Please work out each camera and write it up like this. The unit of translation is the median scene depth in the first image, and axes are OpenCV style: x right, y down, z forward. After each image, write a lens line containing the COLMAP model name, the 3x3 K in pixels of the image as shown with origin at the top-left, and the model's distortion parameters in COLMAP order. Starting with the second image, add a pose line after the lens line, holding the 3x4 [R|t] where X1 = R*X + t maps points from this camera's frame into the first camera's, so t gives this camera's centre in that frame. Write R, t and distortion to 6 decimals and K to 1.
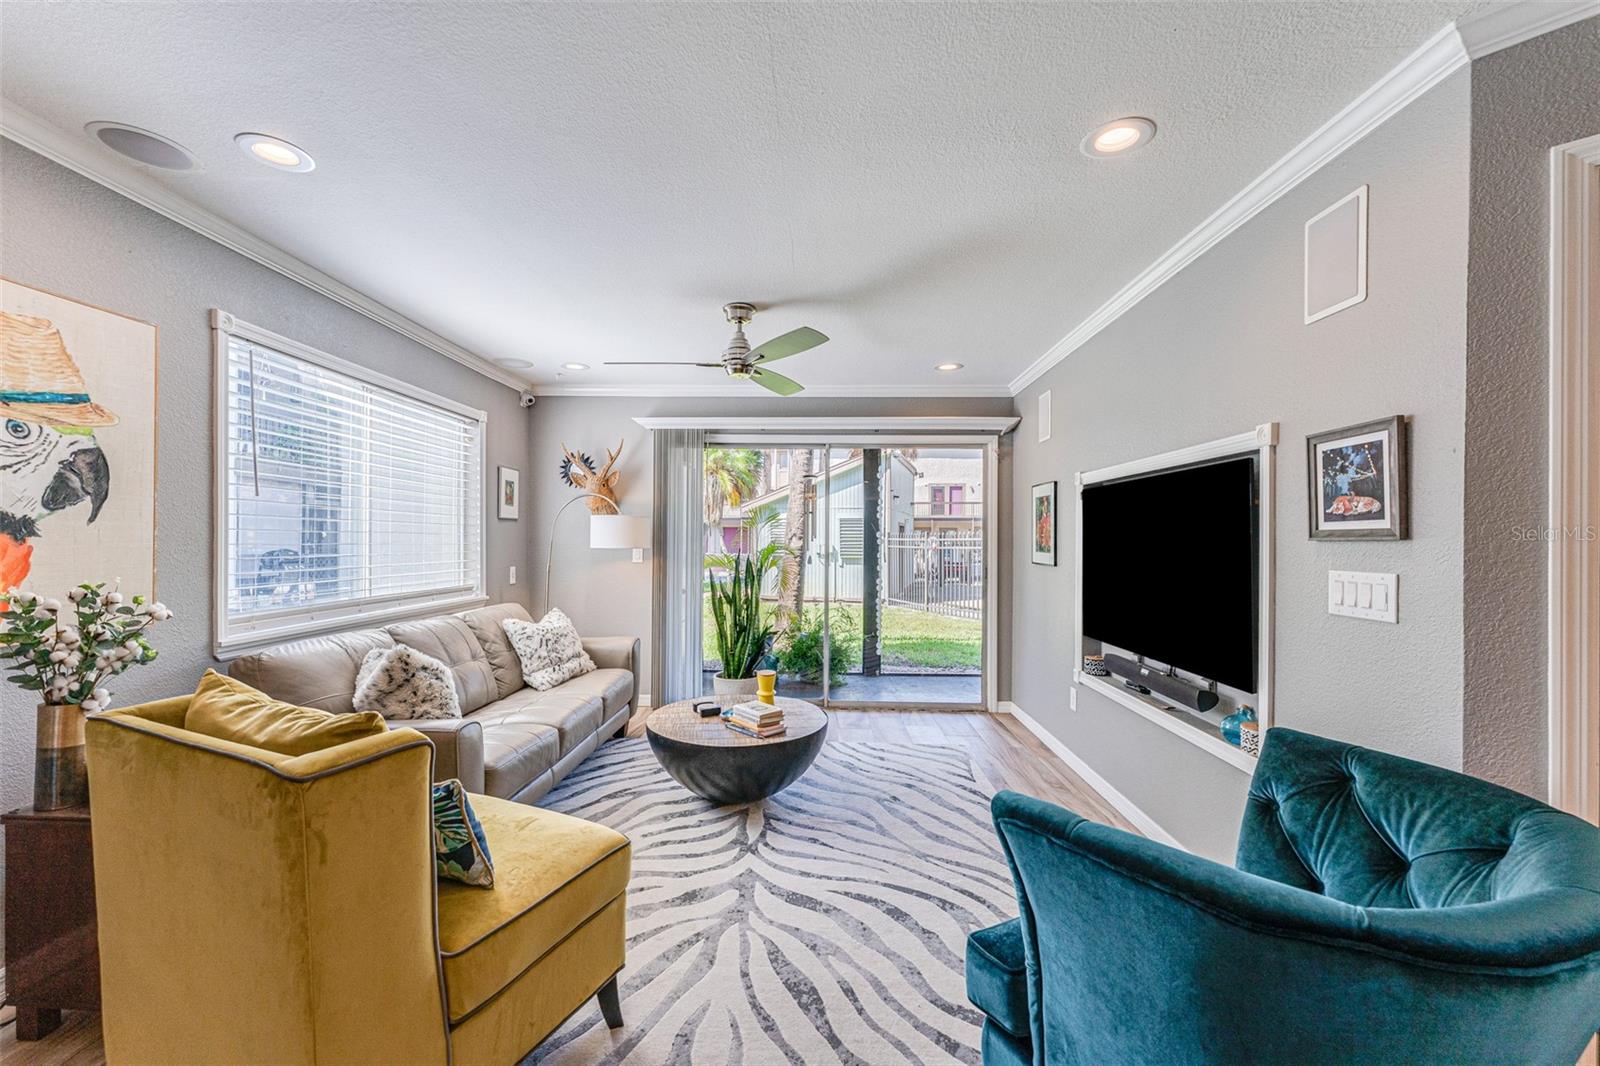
lens RADIAL K [[656.2, 0, 795.8], [0, 656.2, 531.9], [0, 0, 1]] dist [-0.000718, 0.000022]
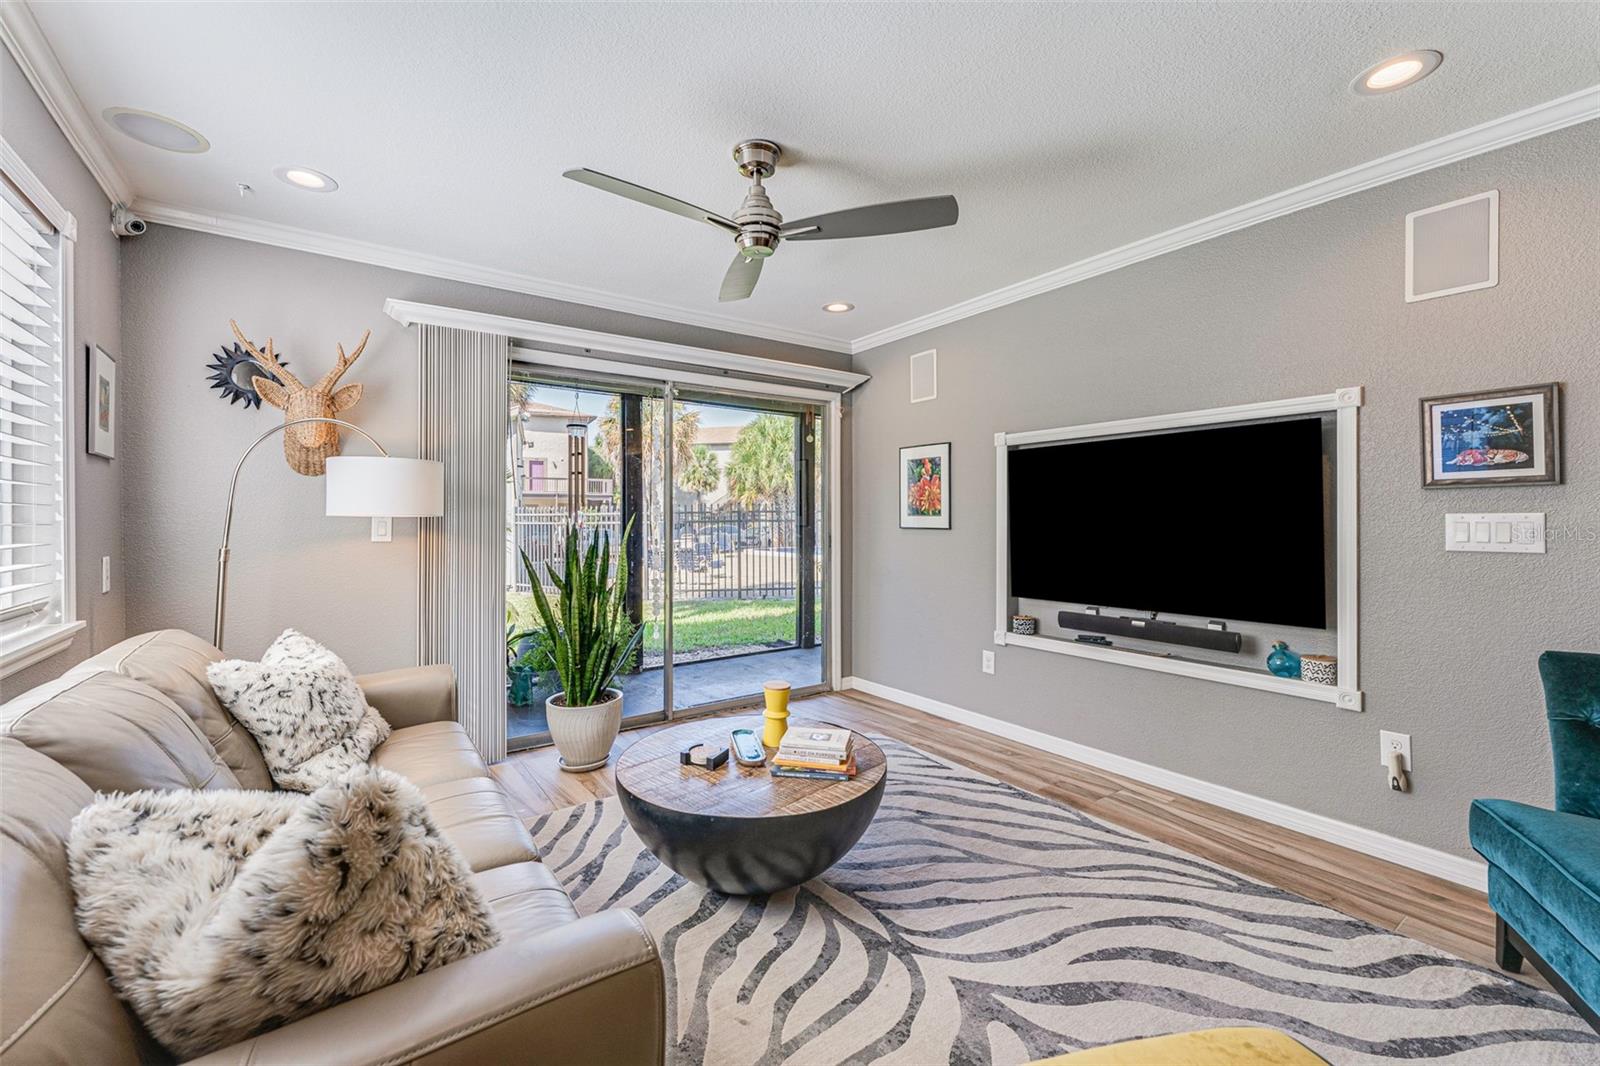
lens RADIAL K [[663.2, 0, 798.3], [0, 663.2, 507.8], [0, 0, 1]] dist [0.000663, 0.000191]
pose [[0.793820, 0.000040, 0.608152, -0.473695], [0.001836, 0.999995, -0.002462, 0.028161], [-0.608150, 0.003070, 0.793817, 0.436762]]
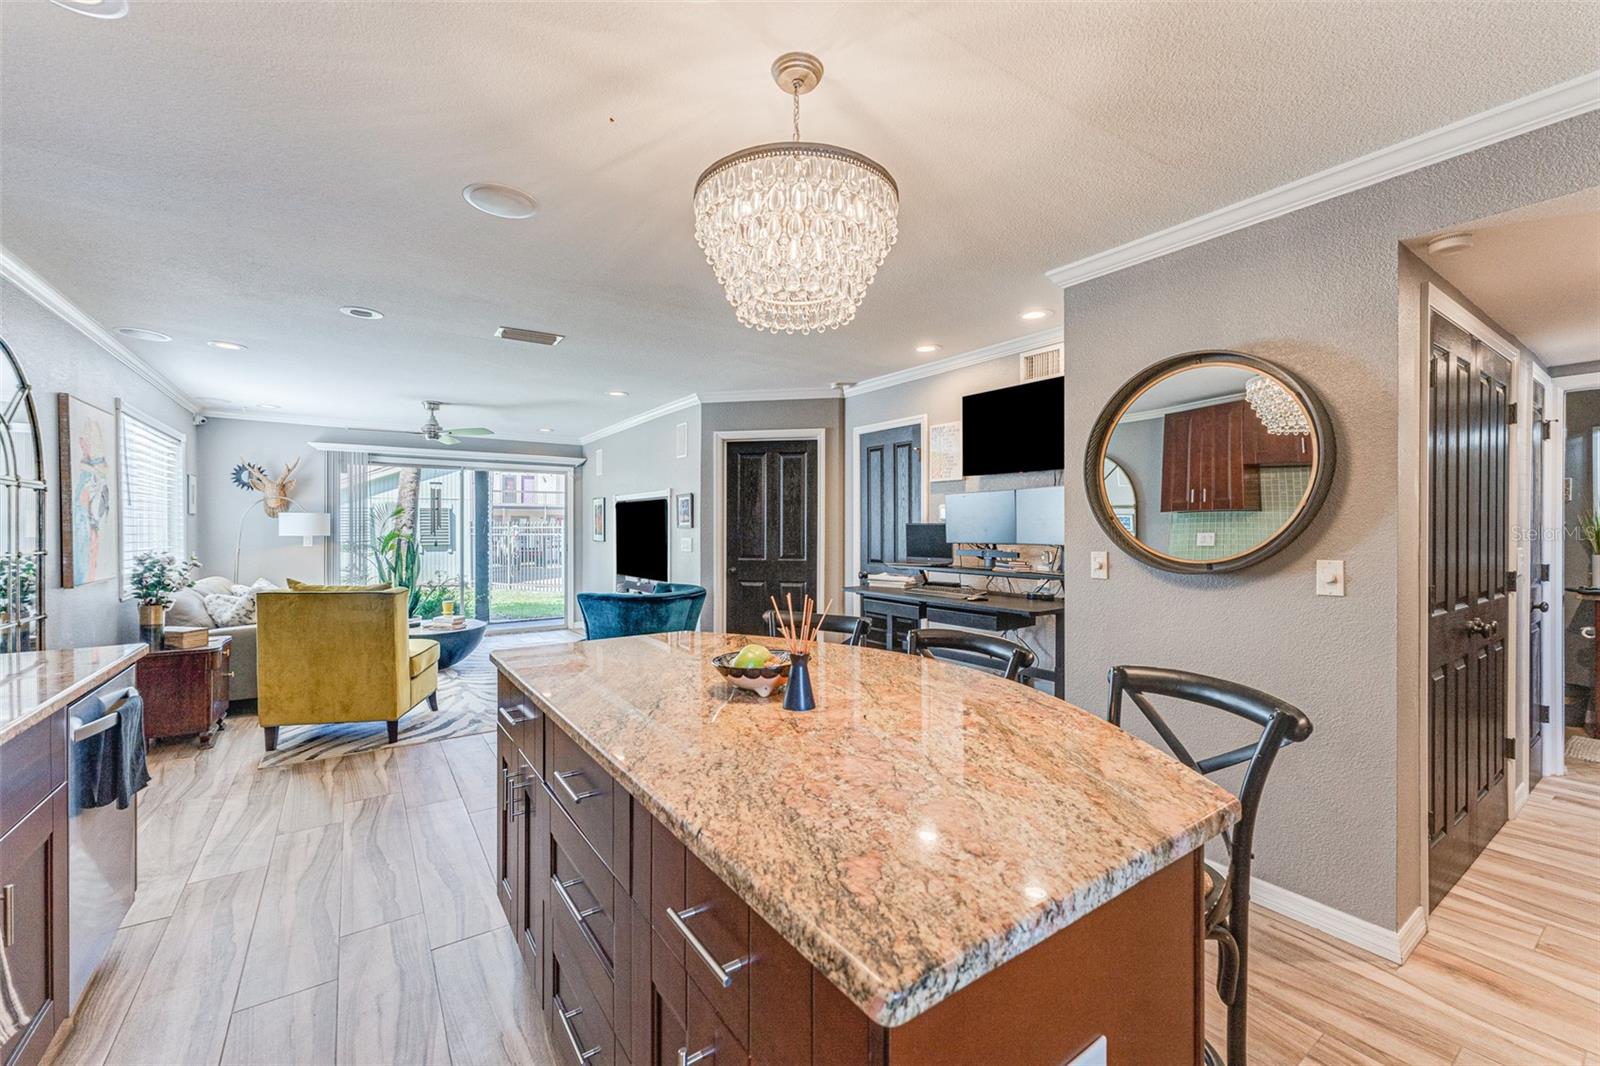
lens RADIAL K [[643.7, 0, 795.0], [0, 643.7, 528.9], [0, 0, 1]] dist [0.000127, -0.000194]
pose [[0.803428, -0.008271, 0.595344, -0.345772], [-0.000832, 0.999887, 0.015014, -0.016784], [-0.595401, -0.012558, 0.803331, -1.049628]]
